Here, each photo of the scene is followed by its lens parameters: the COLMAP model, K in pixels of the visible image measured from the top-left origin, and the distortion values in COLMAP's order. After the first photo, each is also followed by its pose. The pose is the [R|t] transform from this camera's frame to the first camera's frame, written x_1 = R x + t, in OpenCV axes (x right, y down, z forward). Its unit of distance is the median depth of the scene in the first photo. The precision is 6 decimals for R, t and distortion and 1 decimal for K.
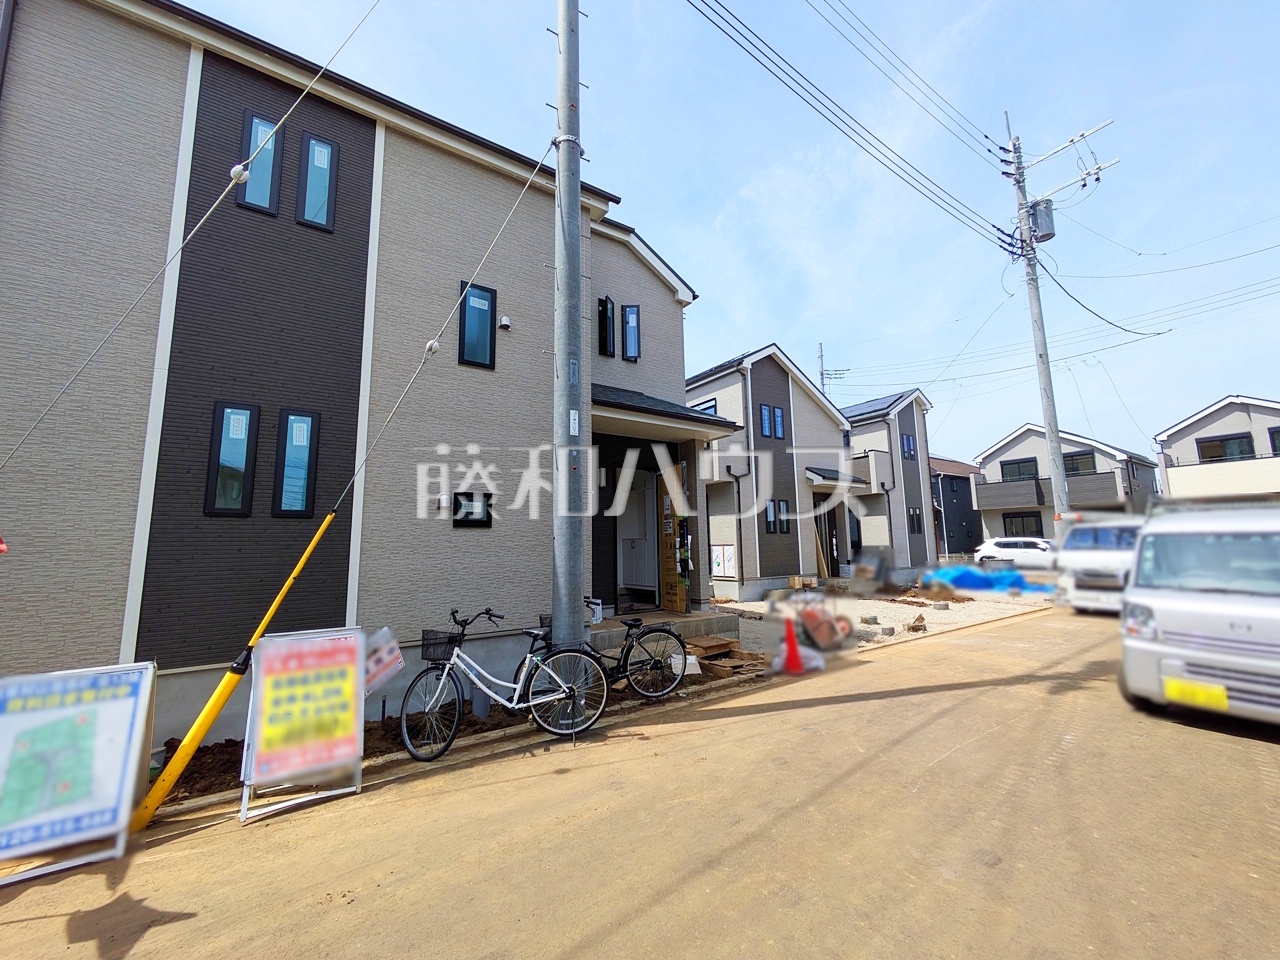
lens RADIAL K [[505.1, 0, 643.9], [0, 505.1, 476.0], [0, 0, 1]] dist [0.002591, 0.000562]
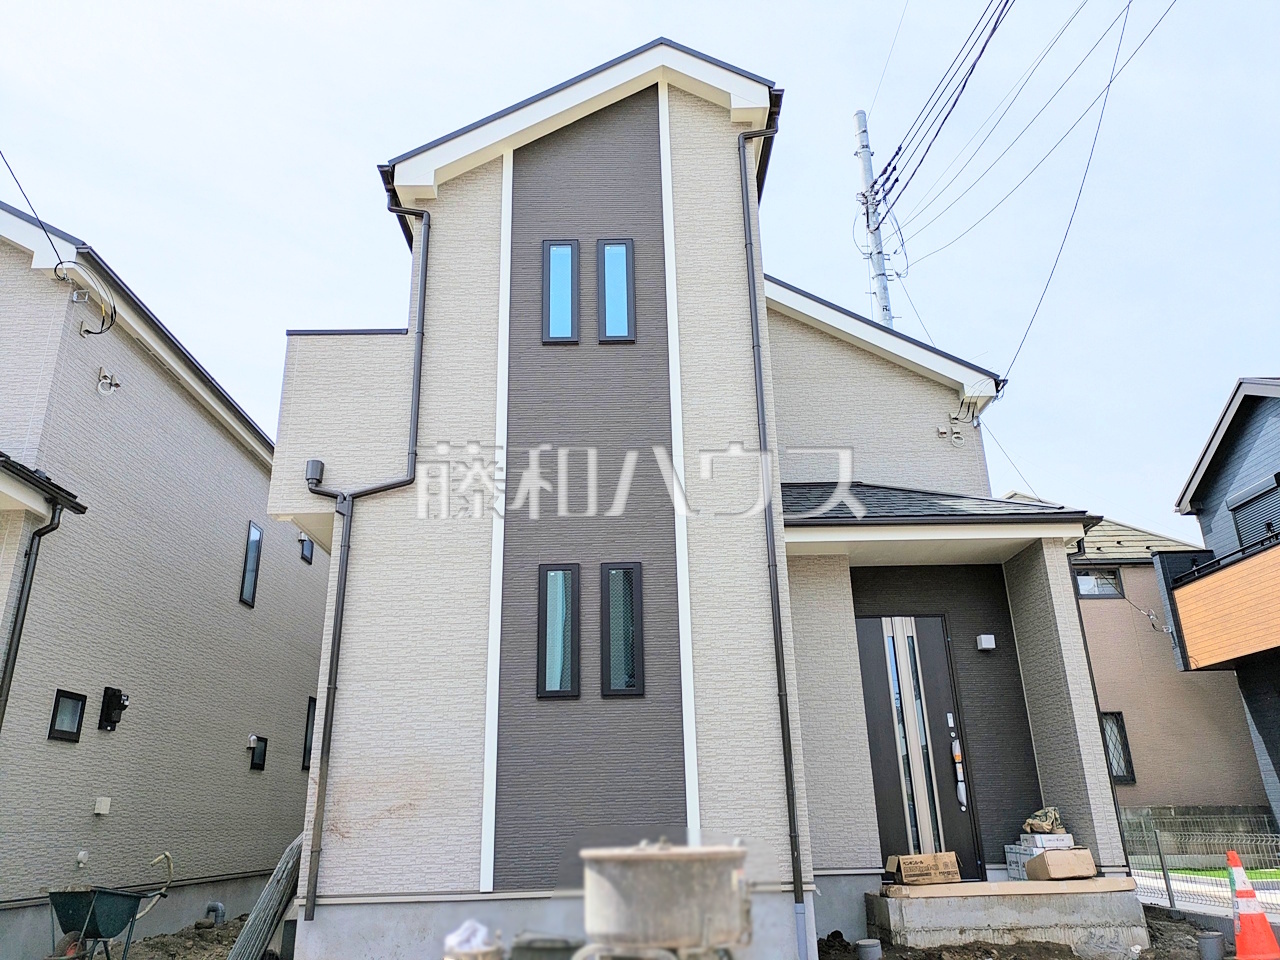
lens RADIAL K [[940.7, 0, 635.9], [0, 940.7, 478.9], [0, 0, 1]] dist [0.060631, -0.044643]
pose [[0.826298, -0.198438, -0.527118, 1.851956], [0.086470, 0.969479, -0.229419, 0.285068], [0.556555, 0.143989, 0.818238, 1.747497]]
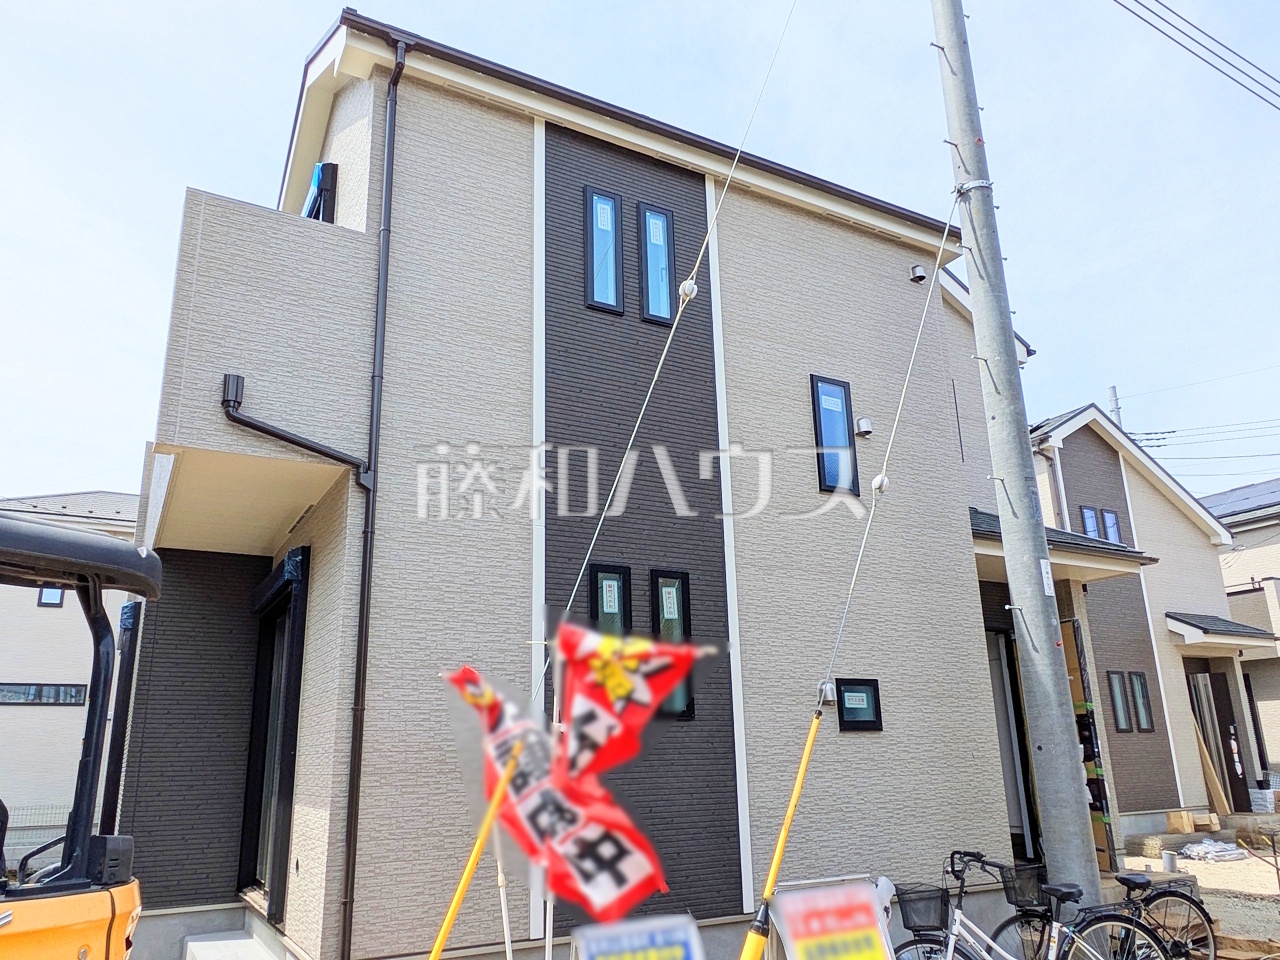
lens RADIAL K [[920.0, 0, 633.5], [0, 920.0, 495.8], [0, 0, 1]] dist [0.000272, 0.002864]
pose [[0.995592, -0.030543, -0.088679, -0.369170], [0.018140, 0.990344, -0.137437, -0.033124], [0.092020, 0.135222, 0.986533, -0.201348]]
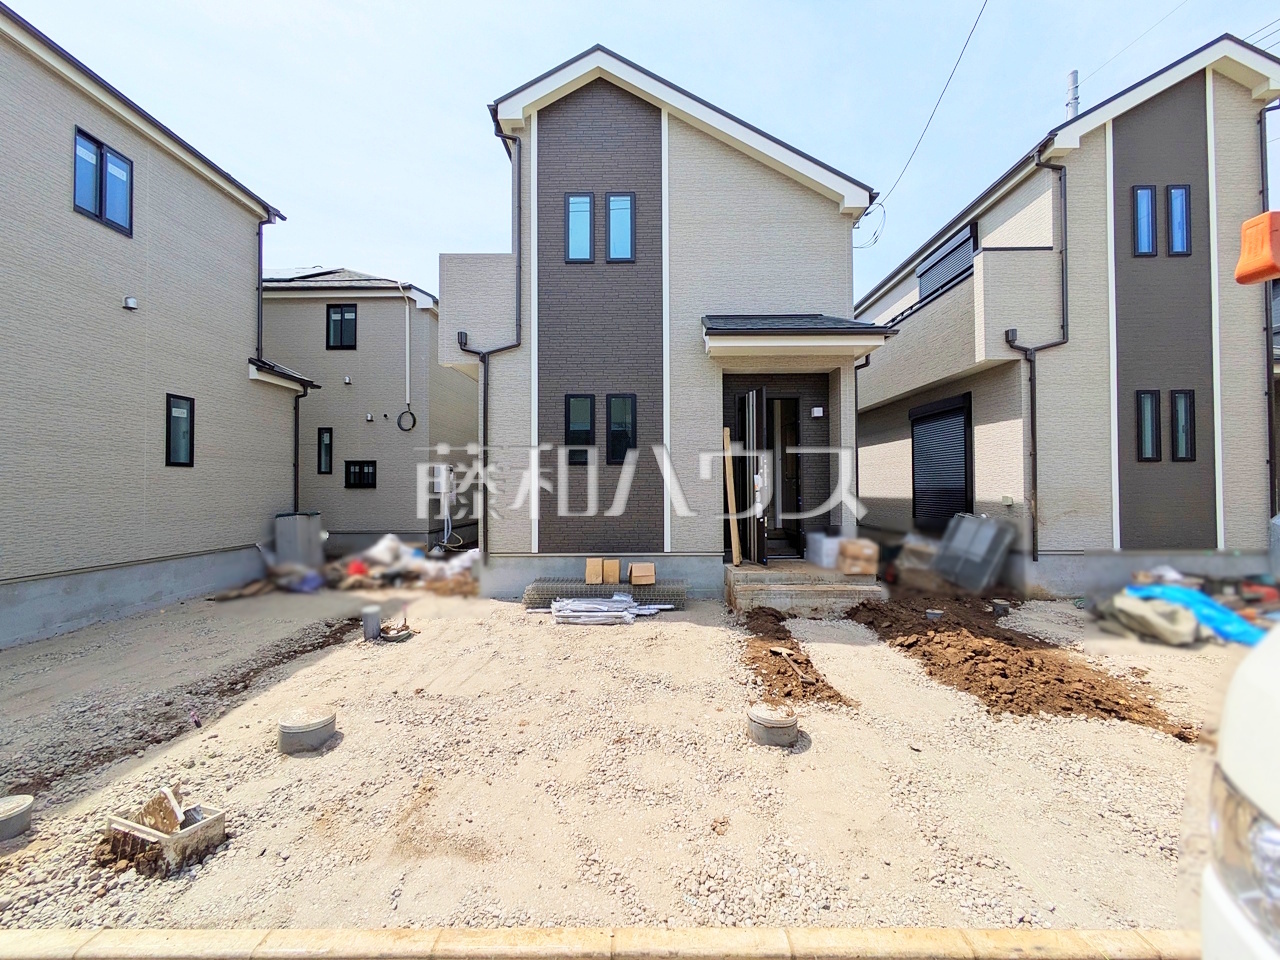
lens RADIAL K [[508.0, 0, 641.7], [0, 508.0, 478.1], [0, 0, 1]] dist [0.000849, 0.000554]
pose [[0.816493, 0.000730, -0.577355, 1.088922], [0.069898, 0.992519, 0.100104, 0.152811], [0.573109, -0.122090, 0.810333, 1.197402]]
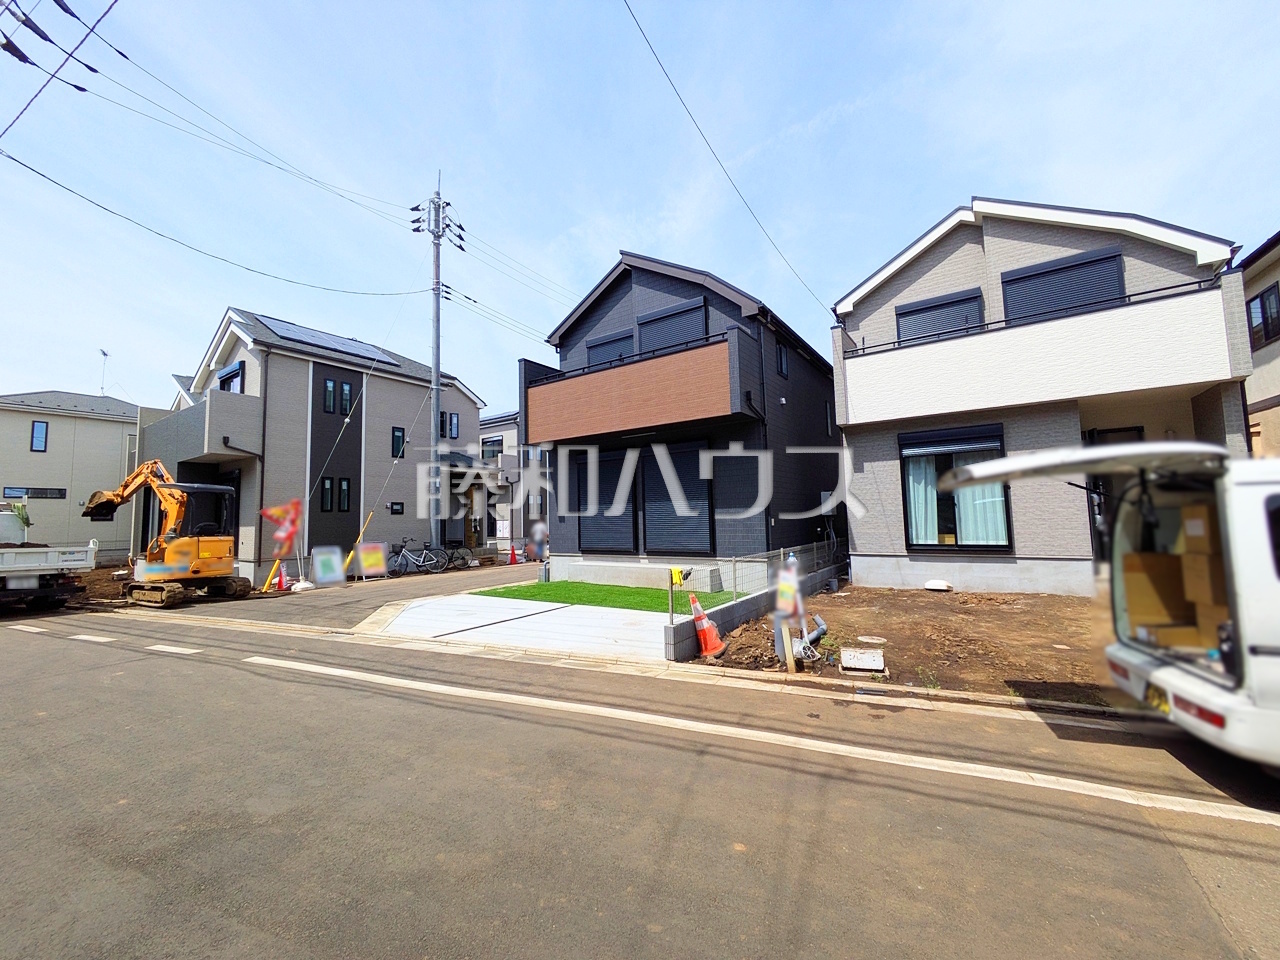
lens RADIAL K [[508.0, 0, 641.7], [0, 508.0, 478.1], [0, 0, 1]] dist [0.000849, 0.000554]
pose [[0.935970, 0.023641, 0.351285, -0.037184], [-0.041722, 0.998160, 0.043990, -0.208860], [-0.349598, -0.055829, 0.935235, -1.576041]]
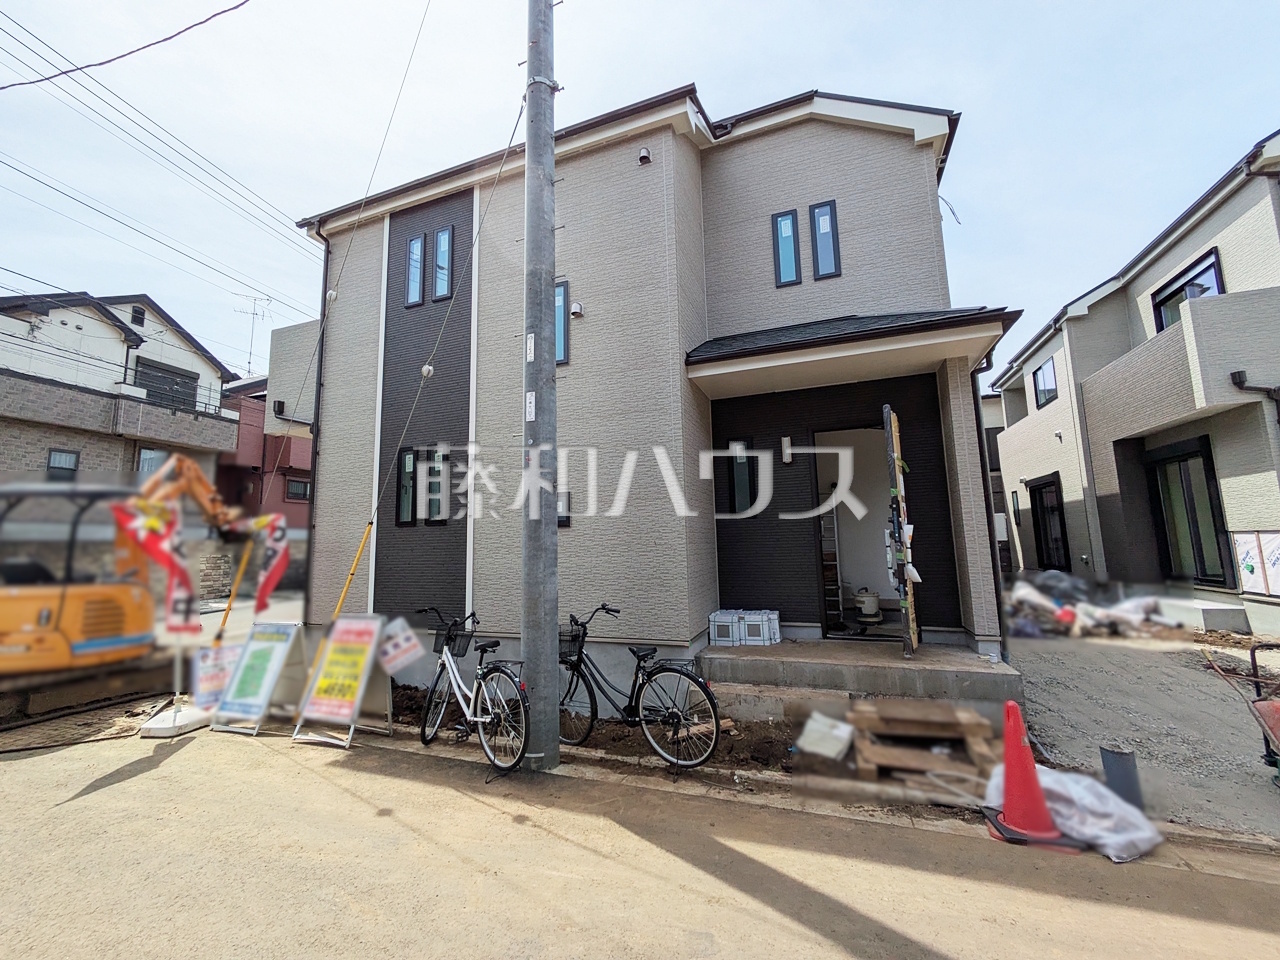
lens RADIAL K [[508.0, 0, 641.7], [0, 508.0, 478.1], [0, 0, 1]] dist [0.000849, 0.000554]
pose [[0.571124, -0.102679, -0.814417, 0.412091], [0.128109, 0.991138, -0.035121, 0.043710], [0.810806, -0.084276, 0.579217, 0.400619]]
